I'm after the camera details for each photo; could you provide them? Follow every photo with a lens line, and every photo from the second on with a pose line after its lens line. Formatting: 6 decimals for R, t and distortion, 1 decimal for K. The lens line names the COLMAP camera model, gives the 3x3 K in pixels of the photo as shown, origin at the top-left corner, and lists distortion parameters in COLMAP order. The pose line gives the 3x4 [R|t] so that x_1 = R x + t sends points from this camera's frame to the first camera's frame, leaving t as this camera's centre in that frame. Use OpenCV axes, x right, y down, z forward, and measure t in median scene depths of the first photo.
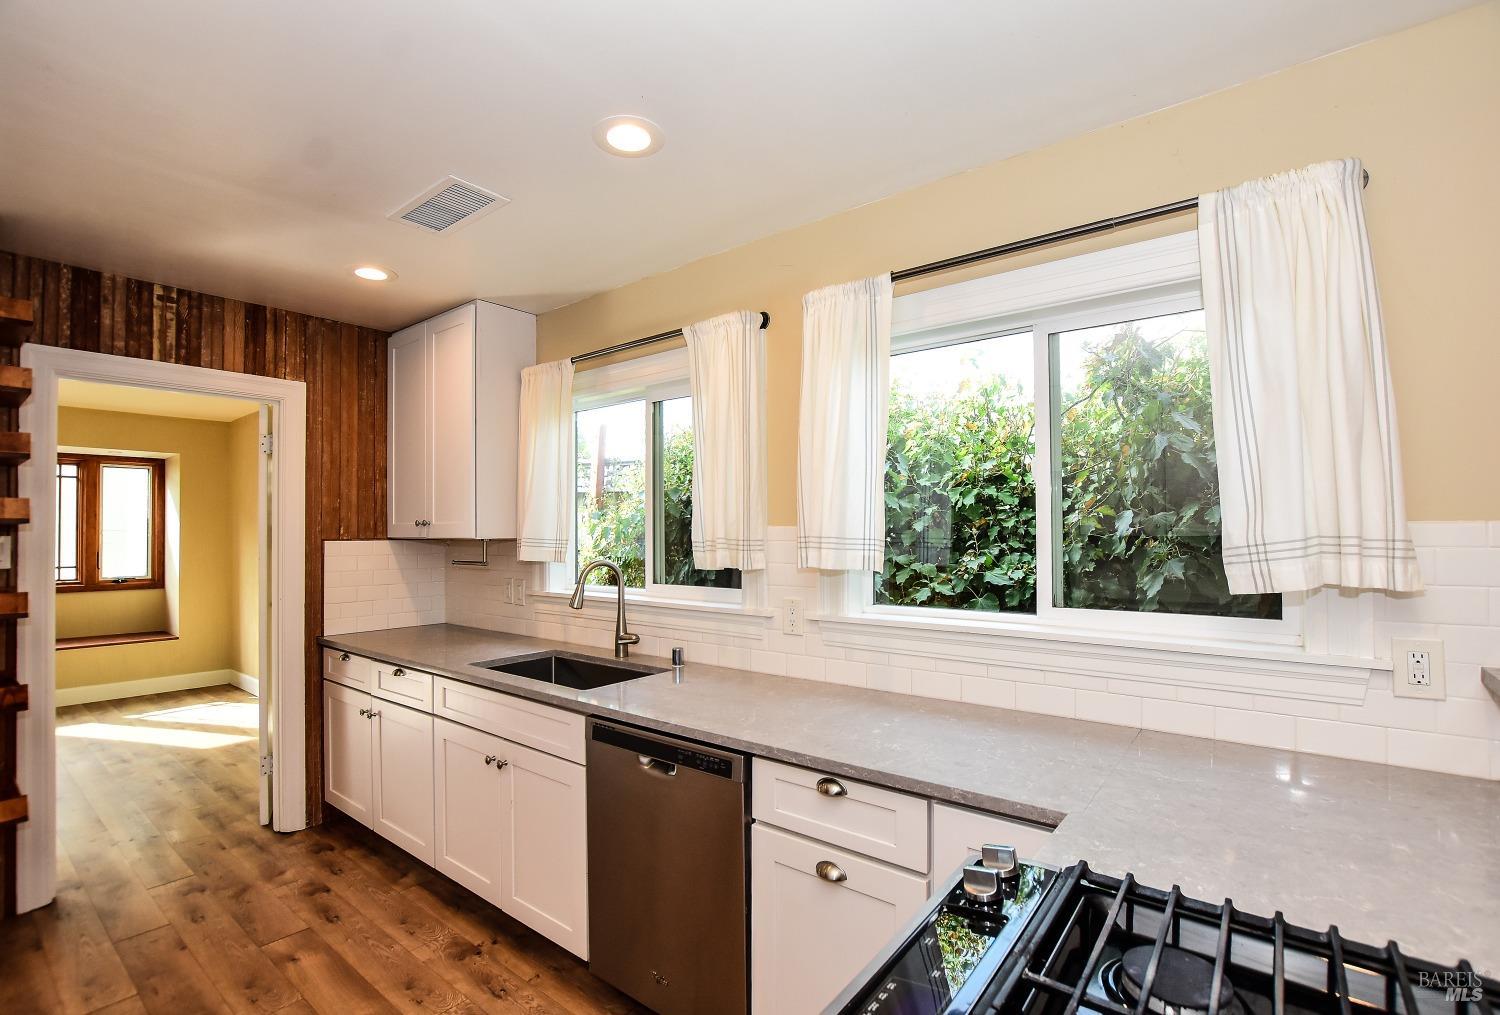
lens RADIAL K [[716.1, 0, 787.1], [0, 716.1, 521.2], [0, 0, 1]] dist [-0.027893, -0.000607]
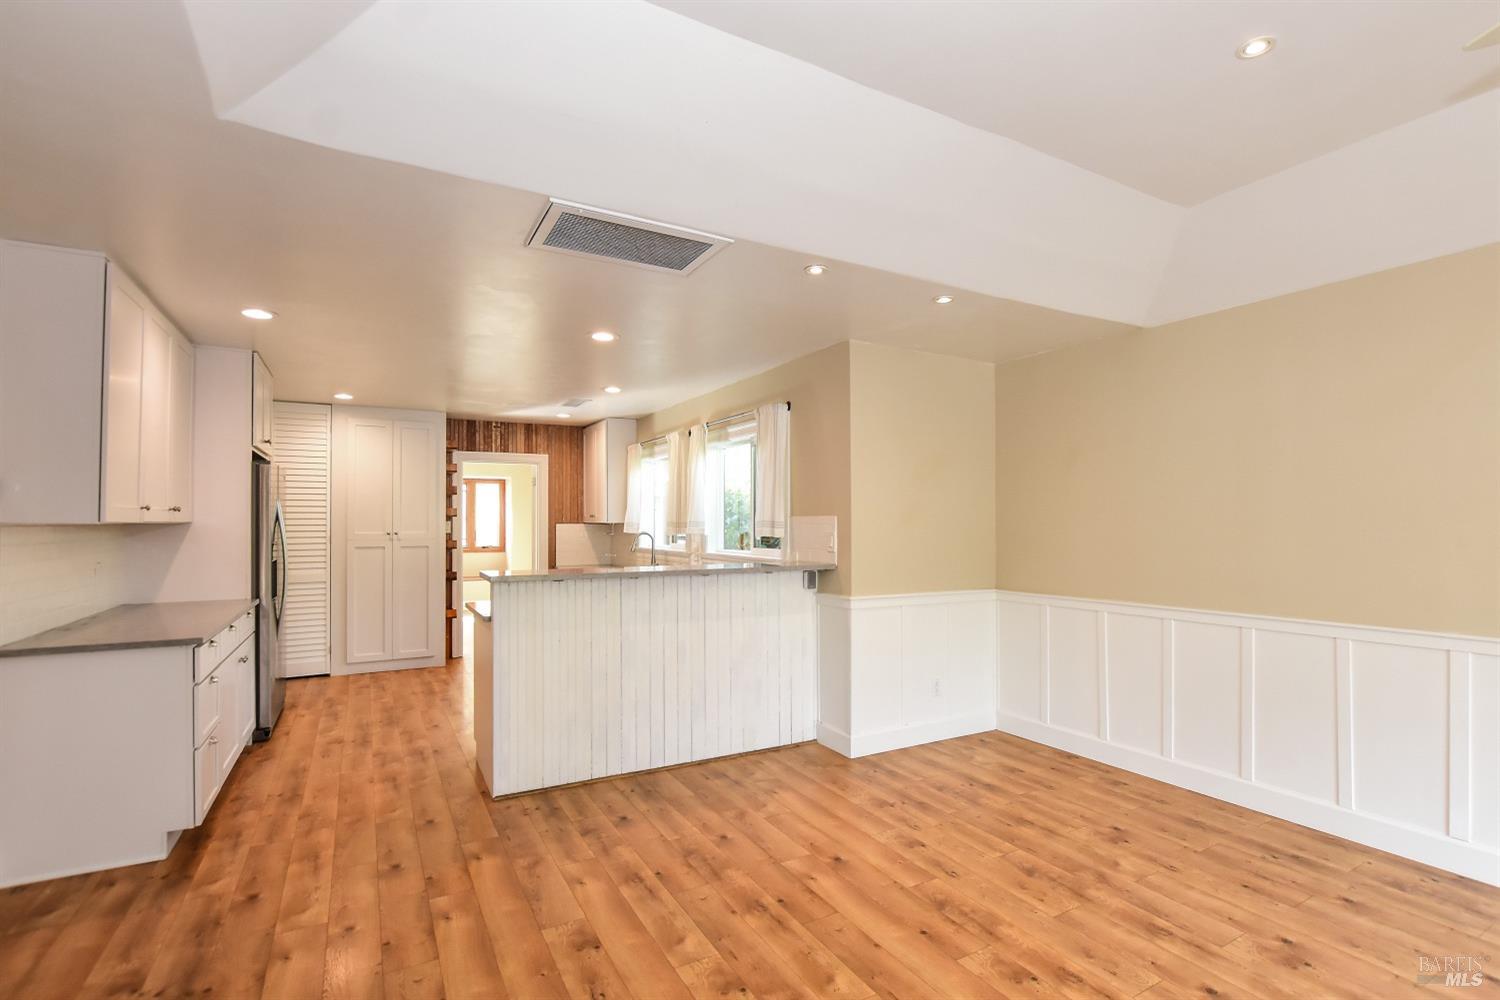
lens RADIAL K [[736.1, 0, 757.0], [0, 736.1, 515.8], [0, 0, 1]] dist [0.001139, -0.000180]
pose [[0.915694, -0.000507, -0.401877, 0.910464], [0.003871, 0.999964, 0.007559, -0.014104], [0.401859, -0.008477, 0.915662, -0.927454]]
